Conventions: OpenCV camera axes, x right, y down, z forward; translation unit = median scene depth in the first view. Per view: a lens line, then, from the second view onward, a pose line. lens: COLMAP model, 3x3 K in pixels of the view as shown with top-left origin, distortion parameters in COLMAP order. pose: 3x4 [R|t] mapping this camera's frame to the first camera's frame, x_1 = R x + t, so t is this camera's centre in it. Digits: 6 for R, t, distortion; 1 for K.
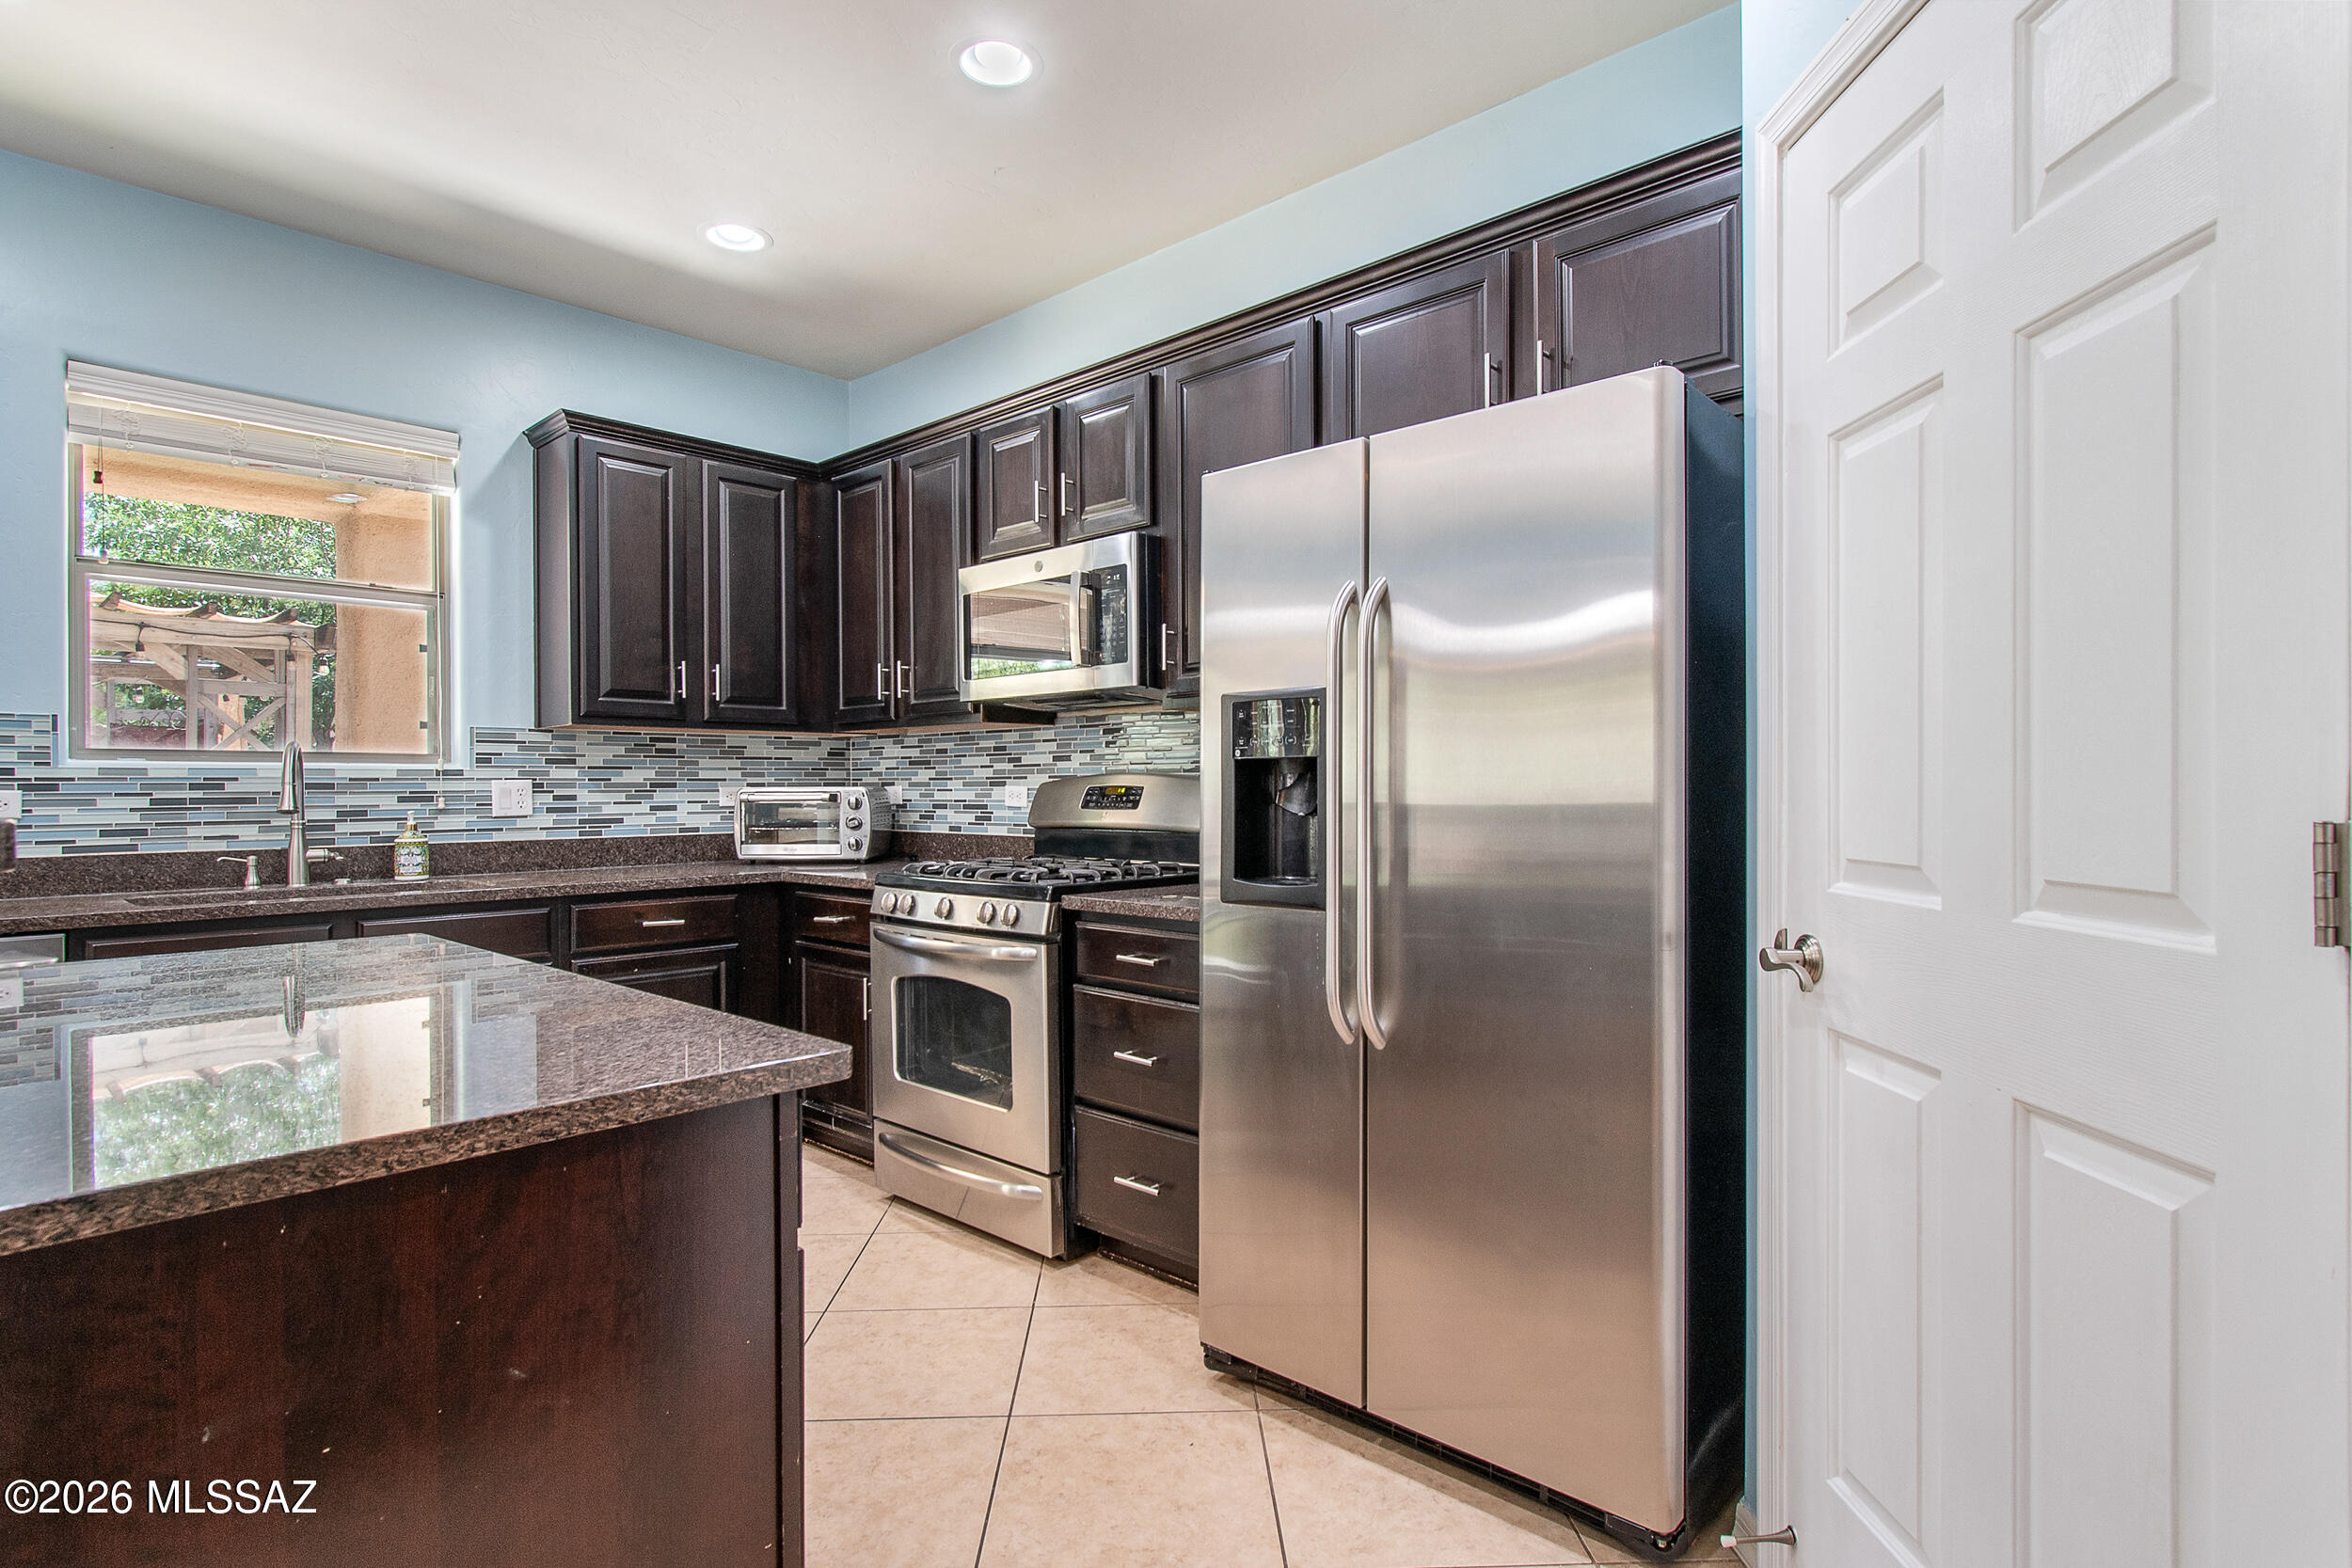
lens RADIAL K [[1177.3, 0, 1176.0], [0, 1177.3, 784.0], [0, 0, 1]] dist [-0.000189, -0.000036]
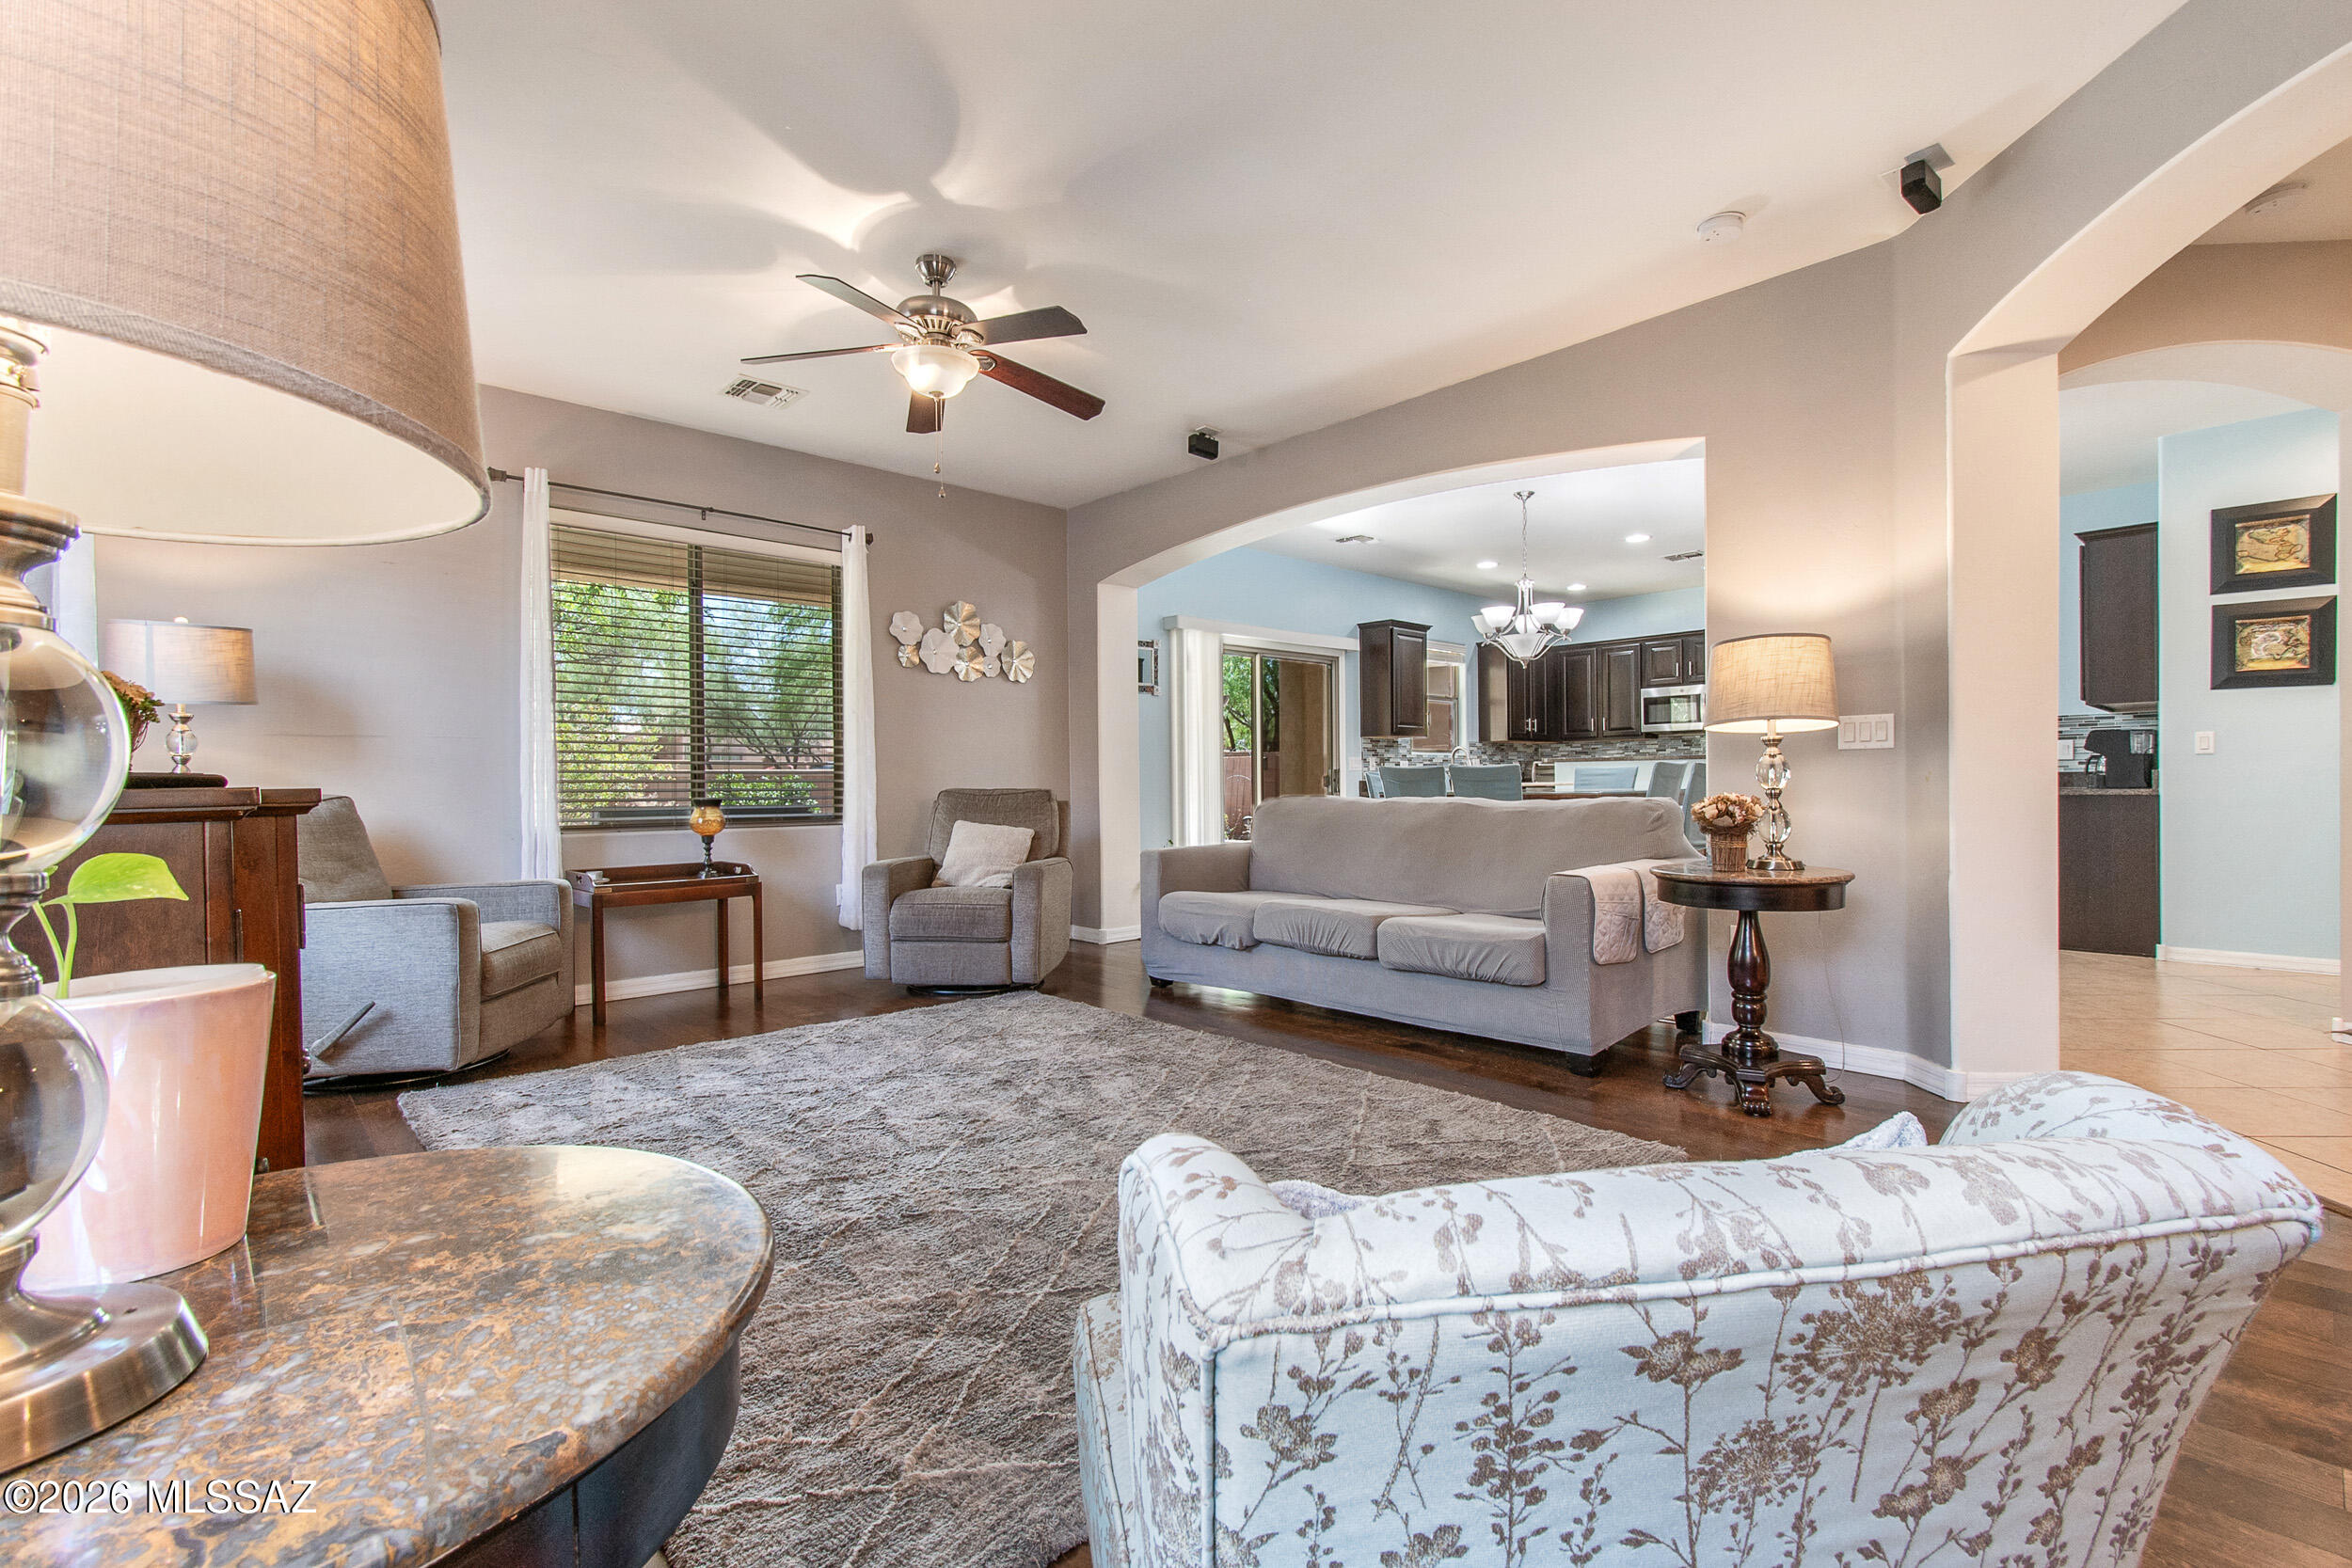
lens RADIAL K [[1057.4, 0, 1191.0], [0, 1057.4, 788.7], [0, 0, 1]] dist [-0.001088, -0.000275]
pose [[0.997834, -0.006665, -0.065451, -1.322314], [0.007086, 0.999956, 0.006209, 0.059415], [0.065406, -0.006659, 0.997836, -2.057116]]
